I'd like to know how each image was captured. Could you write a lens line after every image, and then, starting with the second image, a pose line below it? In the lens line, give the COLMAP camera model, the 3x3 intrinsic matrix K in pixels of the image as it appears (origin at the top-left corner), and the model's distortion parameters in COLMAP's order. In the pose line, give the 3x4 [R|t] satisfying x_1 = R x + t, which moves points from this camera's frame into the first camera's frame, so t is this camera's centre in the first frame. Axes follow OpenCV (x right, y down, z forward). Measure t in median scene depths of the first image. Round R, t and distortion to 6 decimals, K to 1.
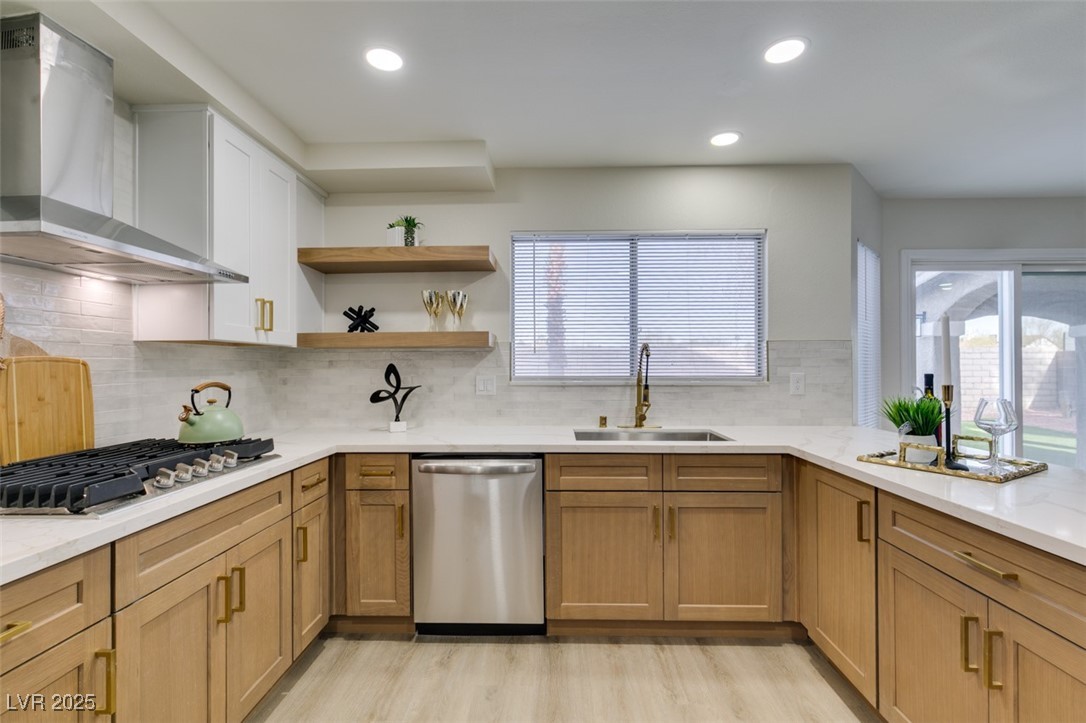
lens RADIAL K [[482.3, 0, 542.3], [0, 482.3, 364.6], [0, 0, 1]] dist [0.001766, -0.000089]
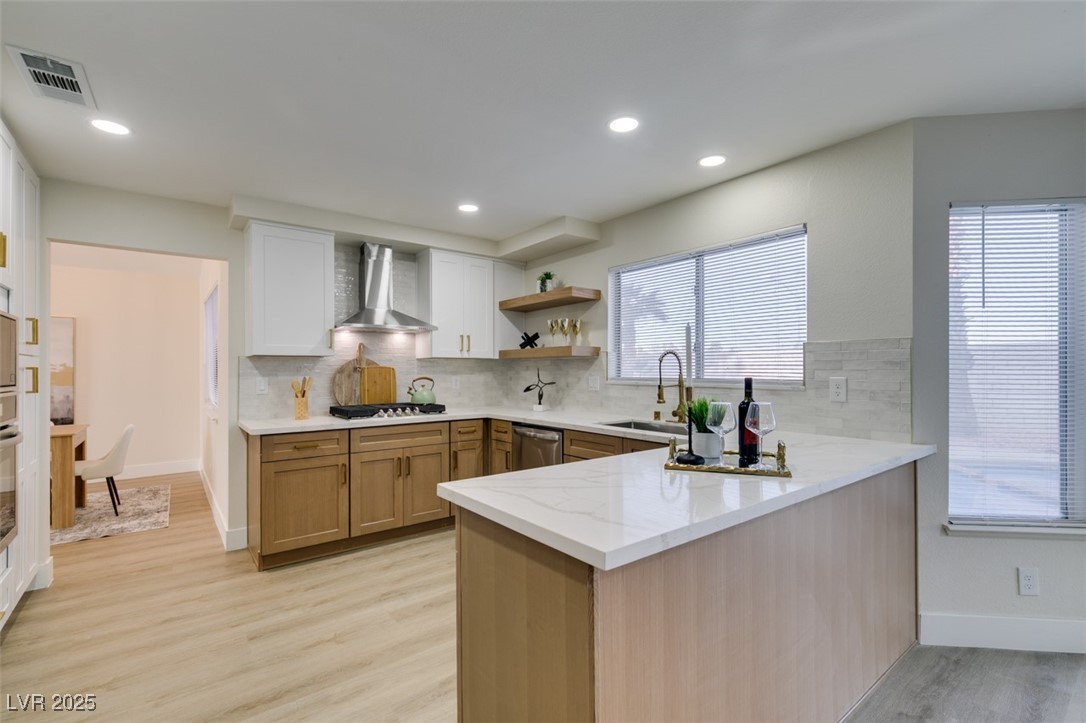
lens RADIAL K [[485.3, 0, 539.9], [0, 485.3, 367.6], [0, 0, 1]] dist [0.004525, -0.000382]
pose [[0.634916, -0.002694, -0.772576, 1.088738], [0.003517, 0.999994, -0.000597, -0.002761], [0.772573, -0.002338, 0.634922, 0.003323]]
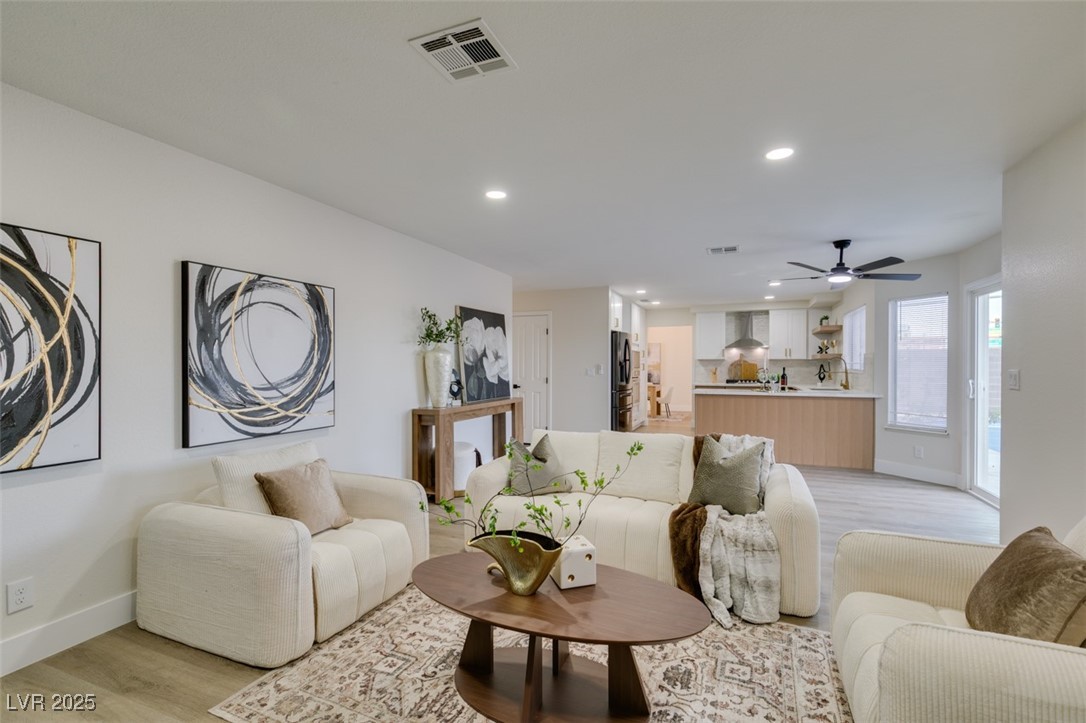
lens RADIAL K [[482.3, 0, 542.3], [0, 482.3, 364.6], [0, 0, 1]] dist [0.001766, -0.000089]
pose [[-0.354031, 0.001003, -0.935233, 3.840619], [0.000113, 0.999999, 0.001030, -0.002629], [0.935234, 0.000259, -0.354031, 0.500797]]
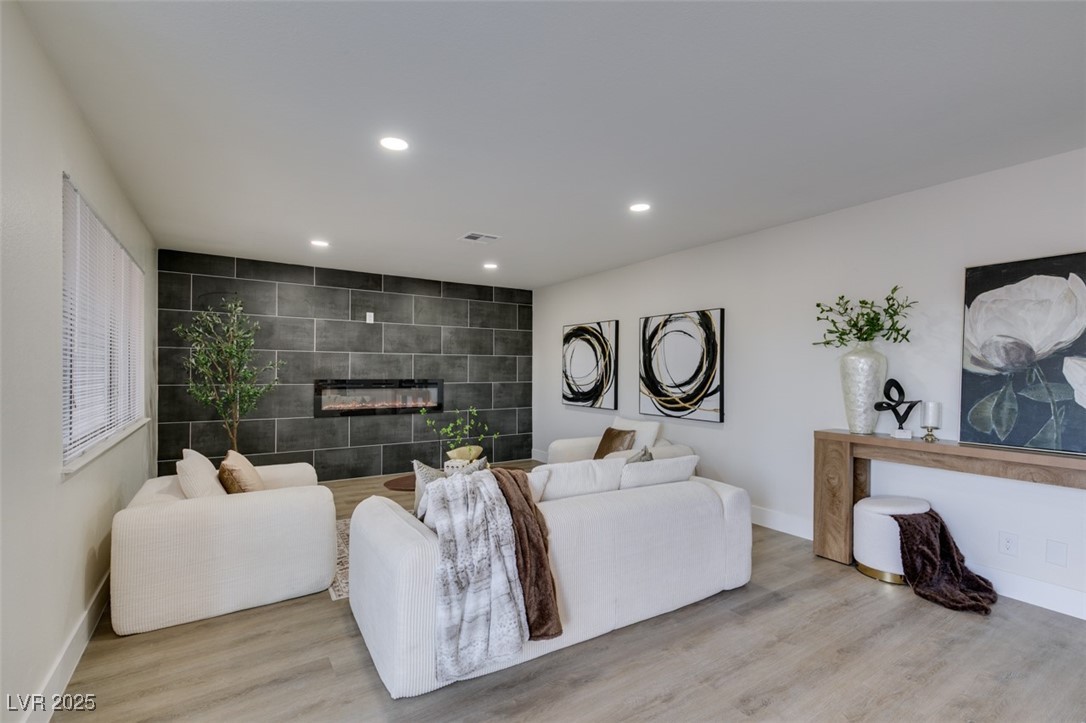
lens RADIAL K [[493.7, 0, 543.8], [0, 493.7, 372.0], [0, 0, 1]] dist [0.007850, -0.000252]
pose [[-0.569055, -0.005220, 0.822283, 1.395373], [-0.005481, 0.999982, 0.002556, -0.000578], [-0.822281, -0.003052, -0.569074, 0.986073]]
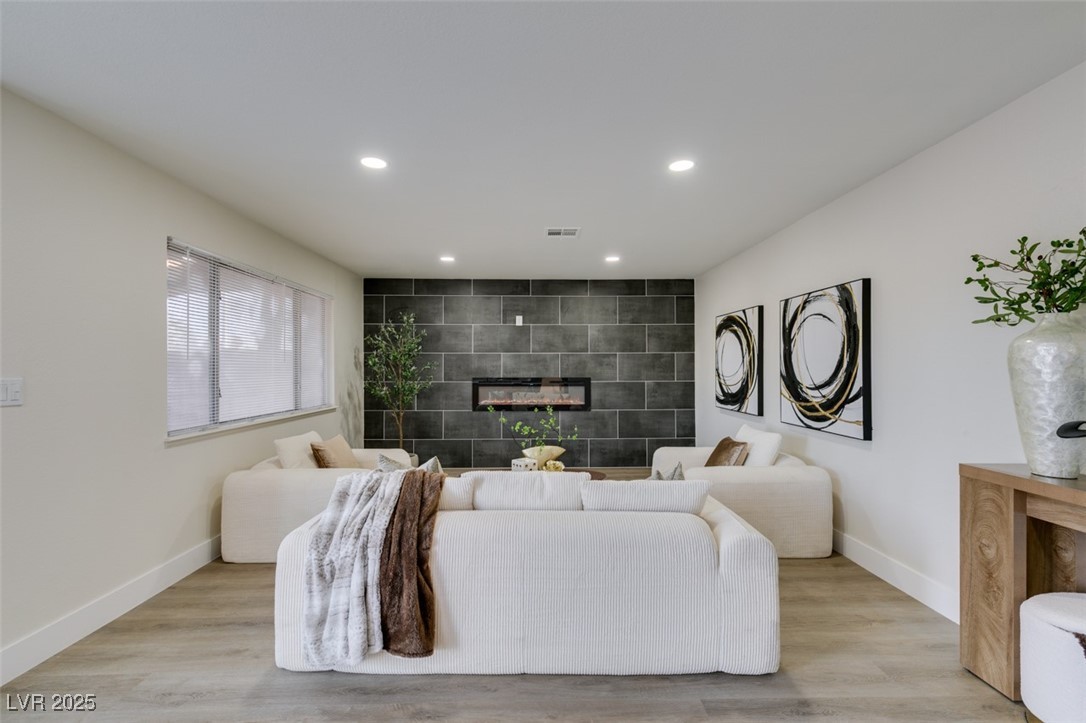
lens RADIAL K [[485.3, 0, 539.9], [0, 485.3, 367.6], [0, 0, 1]] dist [0.004525, -0.000382]
pose [[-0.047488, 0.002026, 0.998870, 1.291311], [0.002142, 0.999996, -0.001926, -0.001488], [-0.998870, 0.002048, -0.047492, 0.268146]]
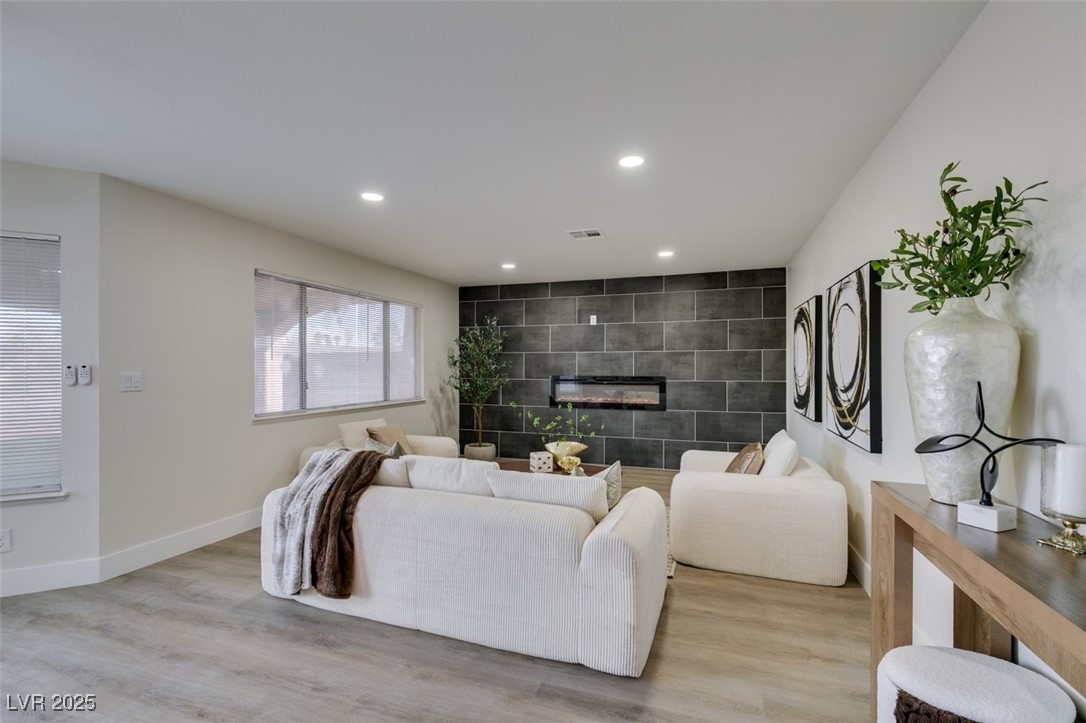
lens RADIAL K [[485.3, 0, 539.9], [0, 485.3, 367.6], [0, 0, 1]] dist [0.004525, -0.000382]
pose [[0.301206, -0.000866, 0.953559, 1.276714], [0.000166, 1.000000, 0.000855, -0.001133], [-0.953559, -0.000099, 0.301206, -0.300557]]
